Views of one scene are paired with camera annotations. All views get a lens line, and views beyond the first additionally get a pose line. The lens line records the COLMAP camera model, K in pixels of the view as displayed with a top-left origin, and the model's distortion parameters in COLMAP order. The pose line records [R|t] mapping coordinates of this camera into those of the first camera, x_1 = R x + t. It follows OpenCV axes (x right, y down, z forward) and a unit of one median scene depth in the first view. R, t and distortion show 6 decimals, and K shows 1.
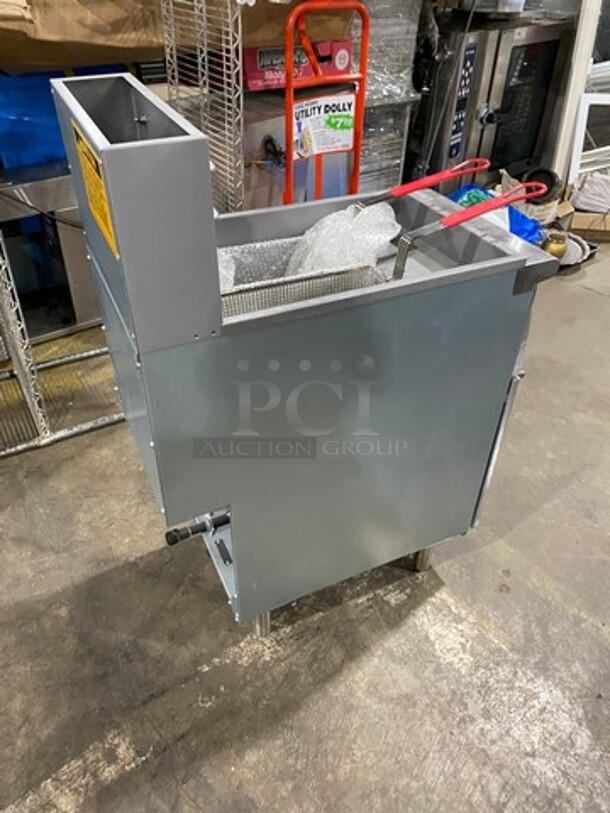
lens RADIAL K [[605.1, 0, 300.3], [0, 605.1, 401.1], [0, 0, 1]] dist [0.000186, -0.000082]
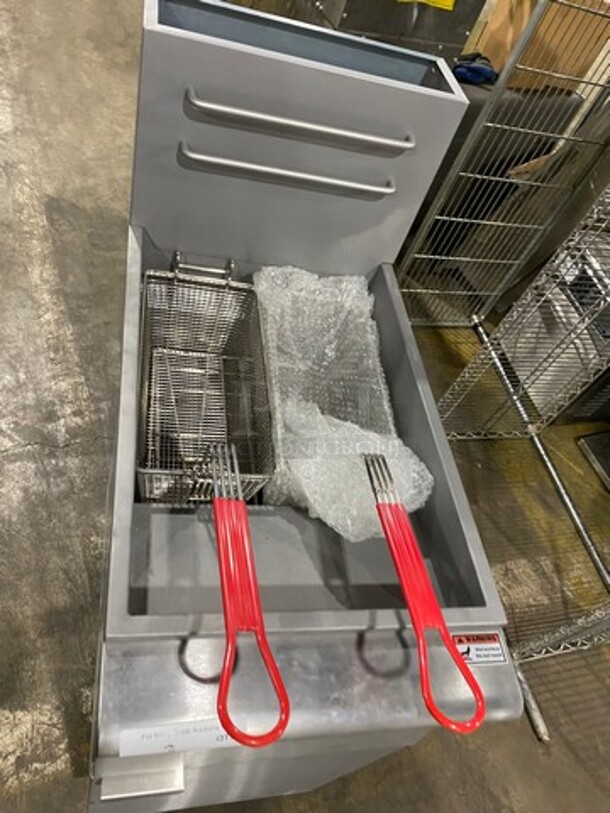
lens RADIAL K [[613.0, 0, 296.3], [0, 613.0, 422.8], [0, 0, 1]] dist [0.000879, -0.004212]
pose [[-0.283177, 0.687747, -0.668442, 0.391925], [-0.784637, 0.234654, 0.573832, -0.470360], [0.551503, 0.686981, 0.473183, 0.535888]]
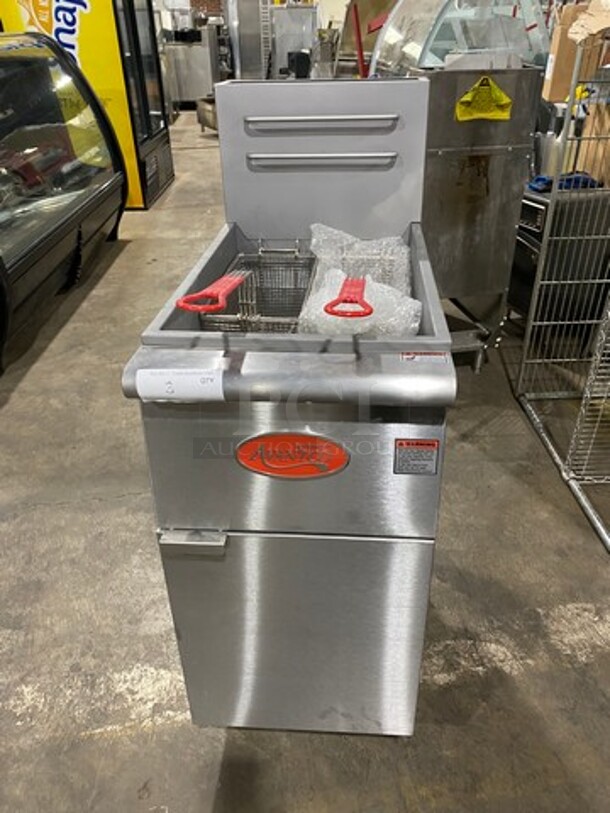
lens RADIAL K [[606.4, 0, 305.0], [0, 606.4, 406.5], [0, 0, 1]] dist [-0.003391, -0.003500]
pose [[-0.492224, 0.441037, -0.750468, 0.621096], [-0.533625, 0.528256, 0.660446, -0.547026], [0.687721, 0.725556, -0.024672, 0.869883]]
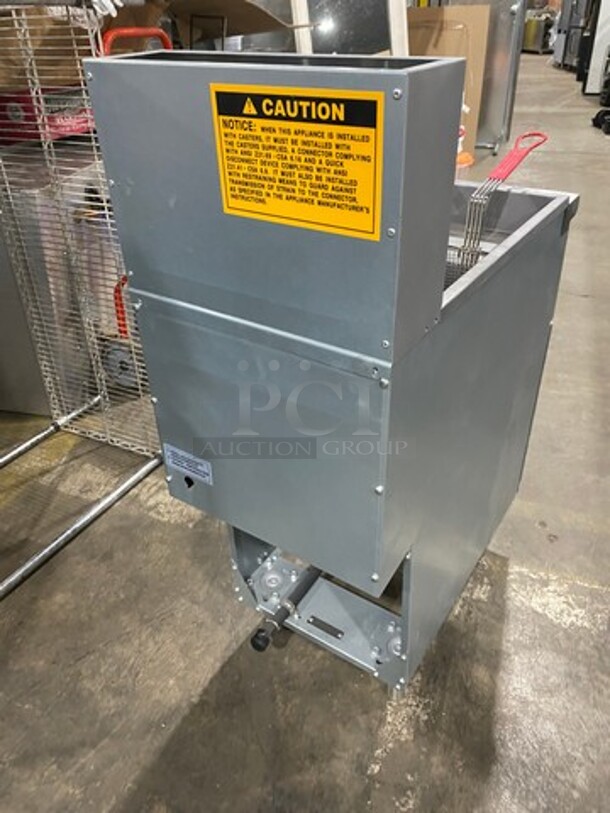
lens RADIAL K [[612.0, 0, 304.5], [0, 612.0, 401.9], [0, 0, 1]] dist [0.001265, 0.003219]
pose [[0.856317, -0.309398, 0.413515, -0.398721], [0.347388, 0.937551, -0.017891, -0.032373], [-0.382156, 0.158970, 0.910322, 0.201098]]
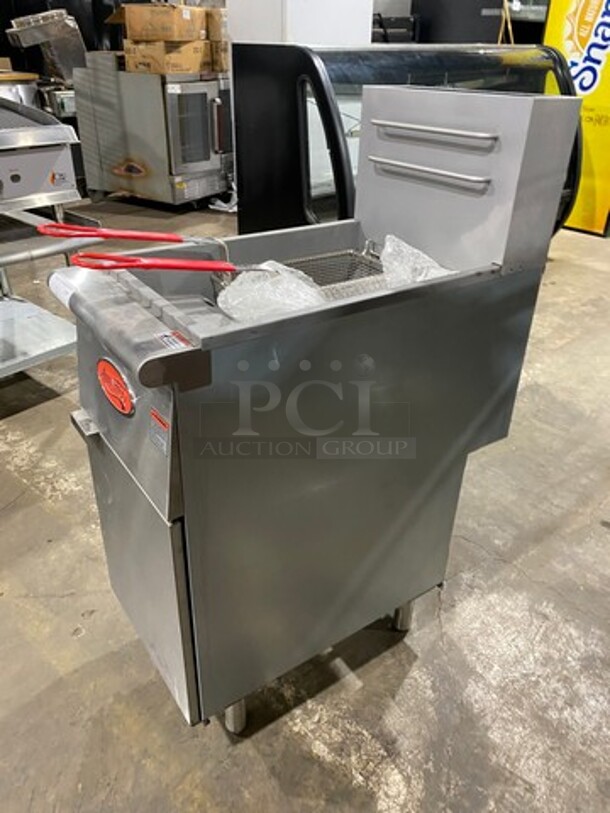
lens RADIAL K [[605.1, 0, 300.3], [0, 605.1, 401.1], [0, 0, 1]] dist [0.000186, -0.000082]
pose [[-0.986136, 0.048975, -0.158549, 0.167721], [-0.128215, 0.381667, 0.915364, -0.753110], [0.105342, 0.923001, -0.370096, 1.140974]]
